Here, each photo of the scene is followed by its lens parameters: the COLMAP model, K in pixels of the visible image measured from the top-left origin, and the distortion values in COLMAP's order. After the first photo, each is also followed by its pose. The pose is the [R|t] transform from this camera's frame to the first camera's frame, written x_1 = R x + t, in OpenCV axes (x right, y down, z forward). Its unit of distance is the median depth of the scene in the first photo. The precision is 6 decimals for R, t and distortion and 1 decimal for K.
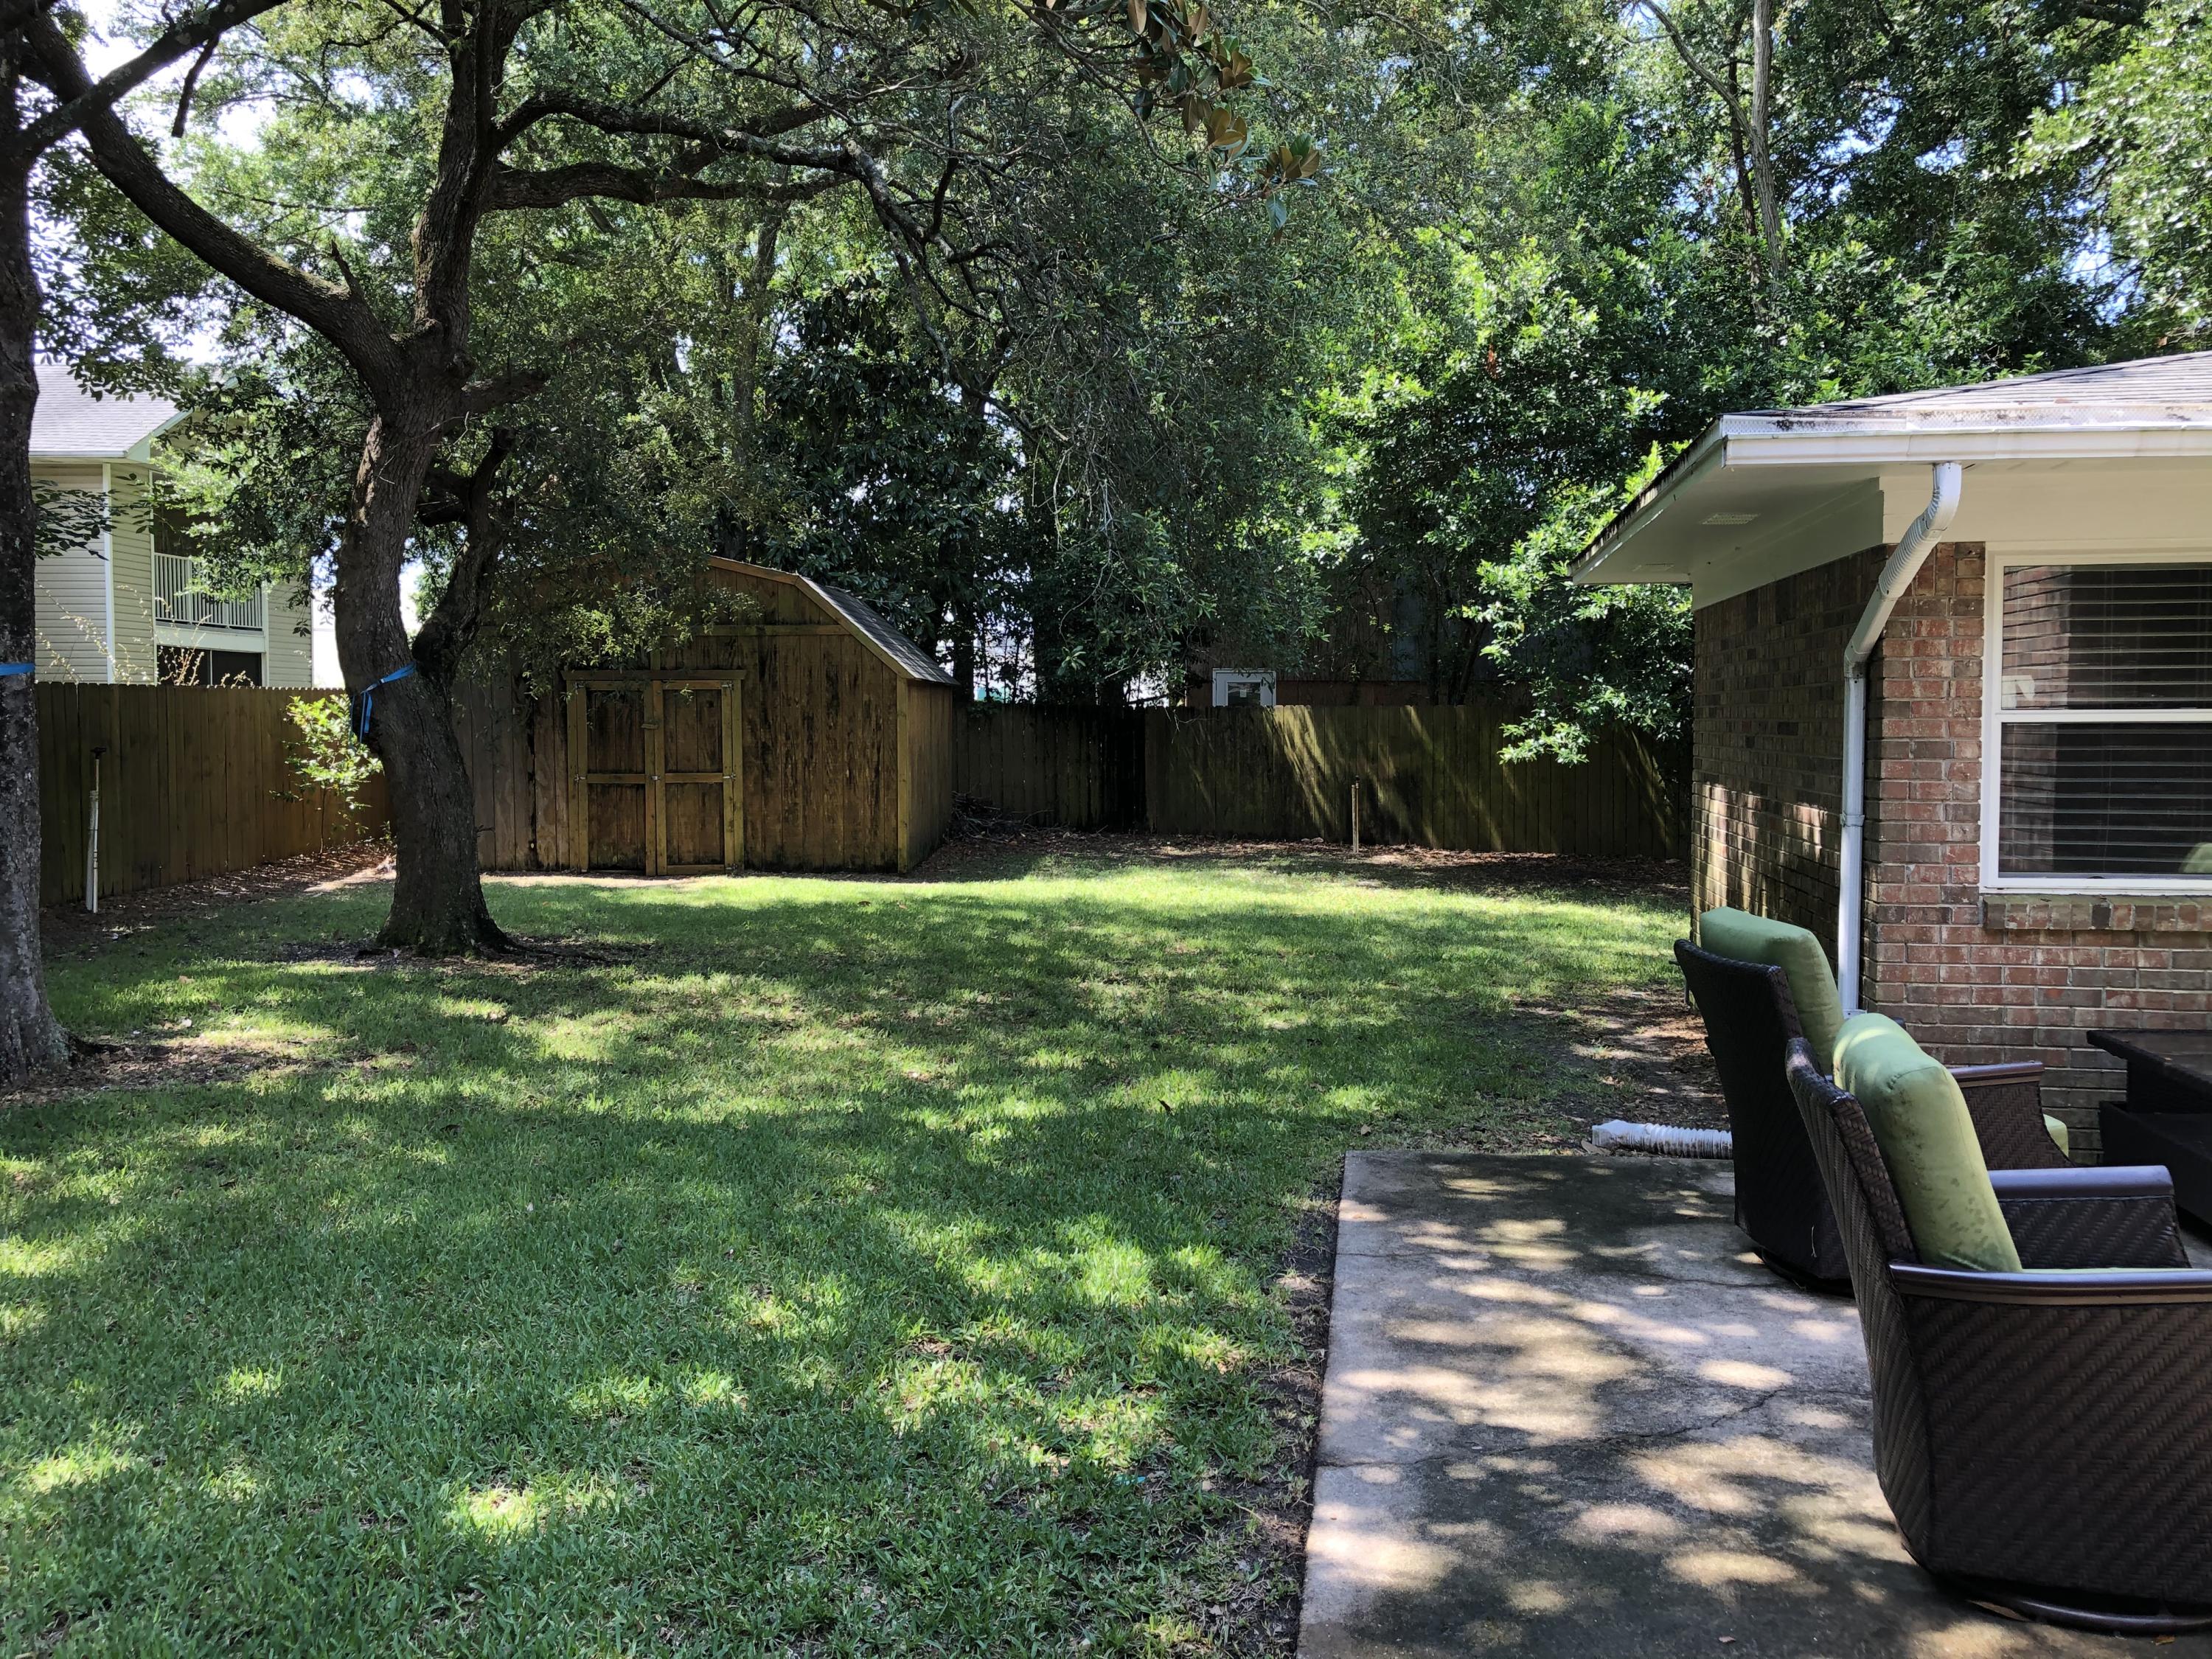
lens RADIAL K [[1788.4, 0, 1102.2], [0, 1788.4, 819.7], [0, 0, 1]] dist [0.020150, -0.017008]
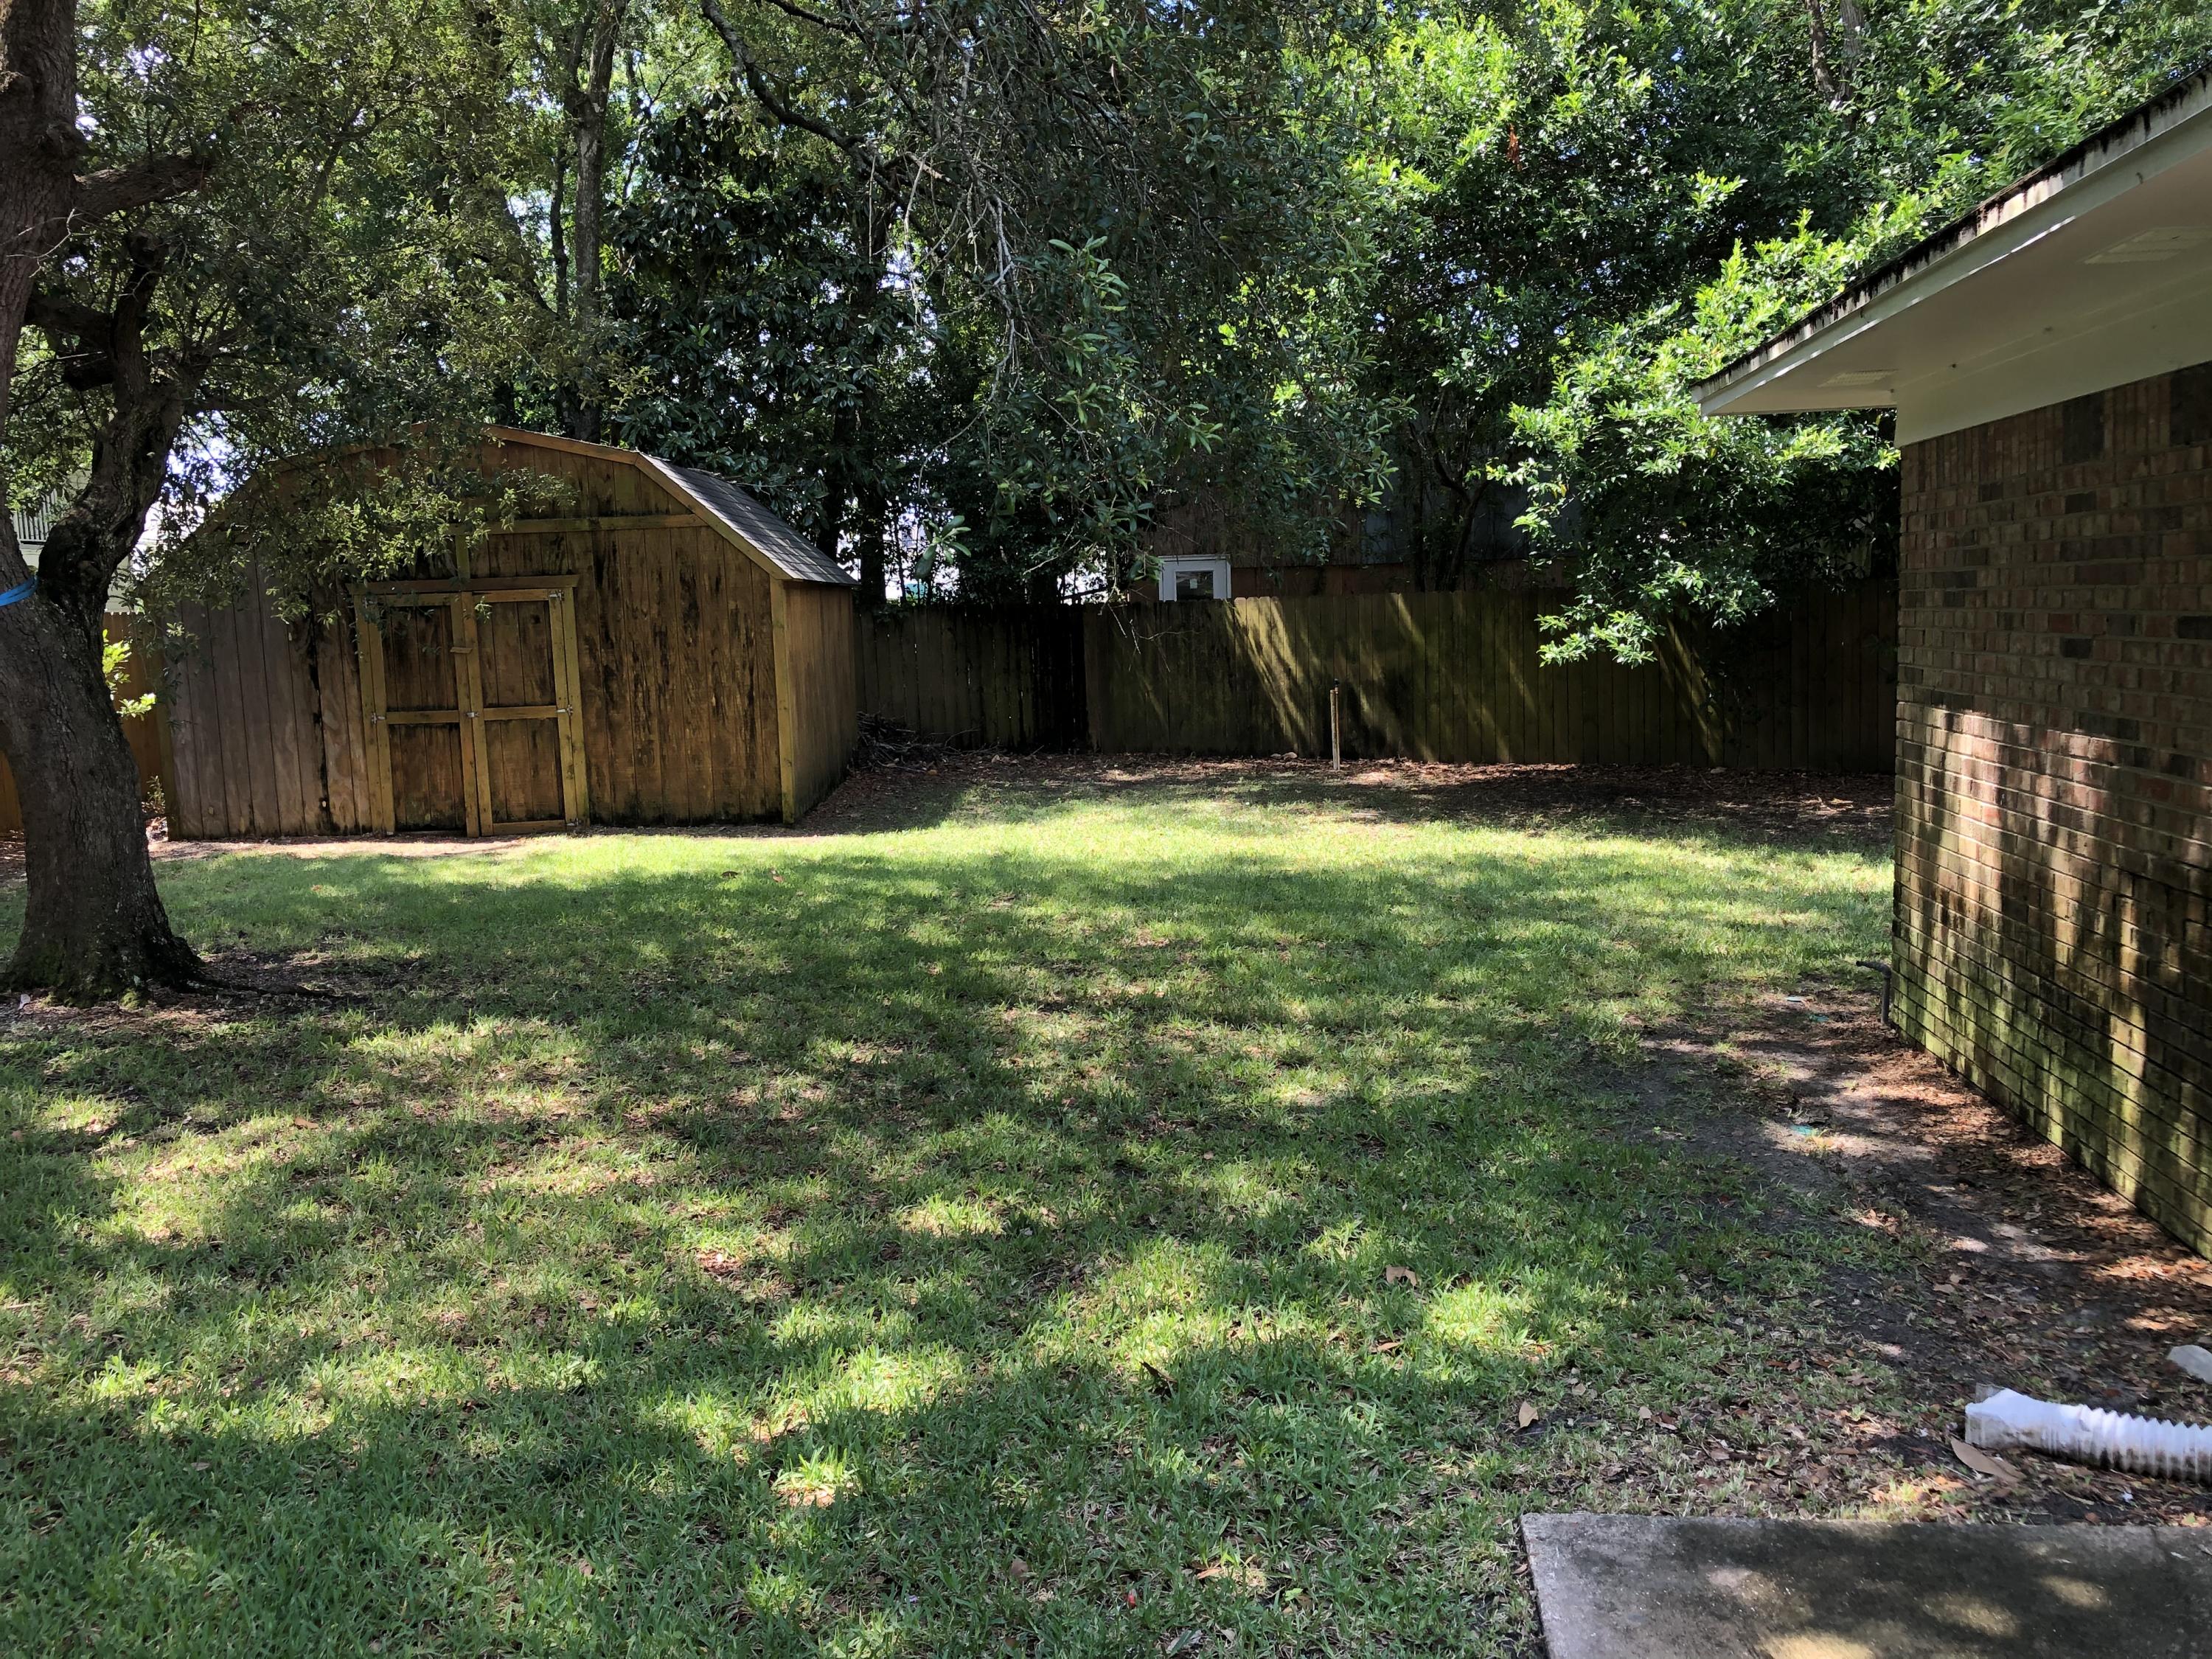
lens RADIAL K [[1788.4, 0, 1102.2], [0, 1788.4, 819.7], [0, 0, 1]] dist [0.020150, -0.017008]
pose [[0.998885, -0.035180, 0.031482, 0.004780], [0.033216, 0.997593, 0.060865, -0.018682], [-0.033548, -0.059752, 0.997649, 0.223453]]
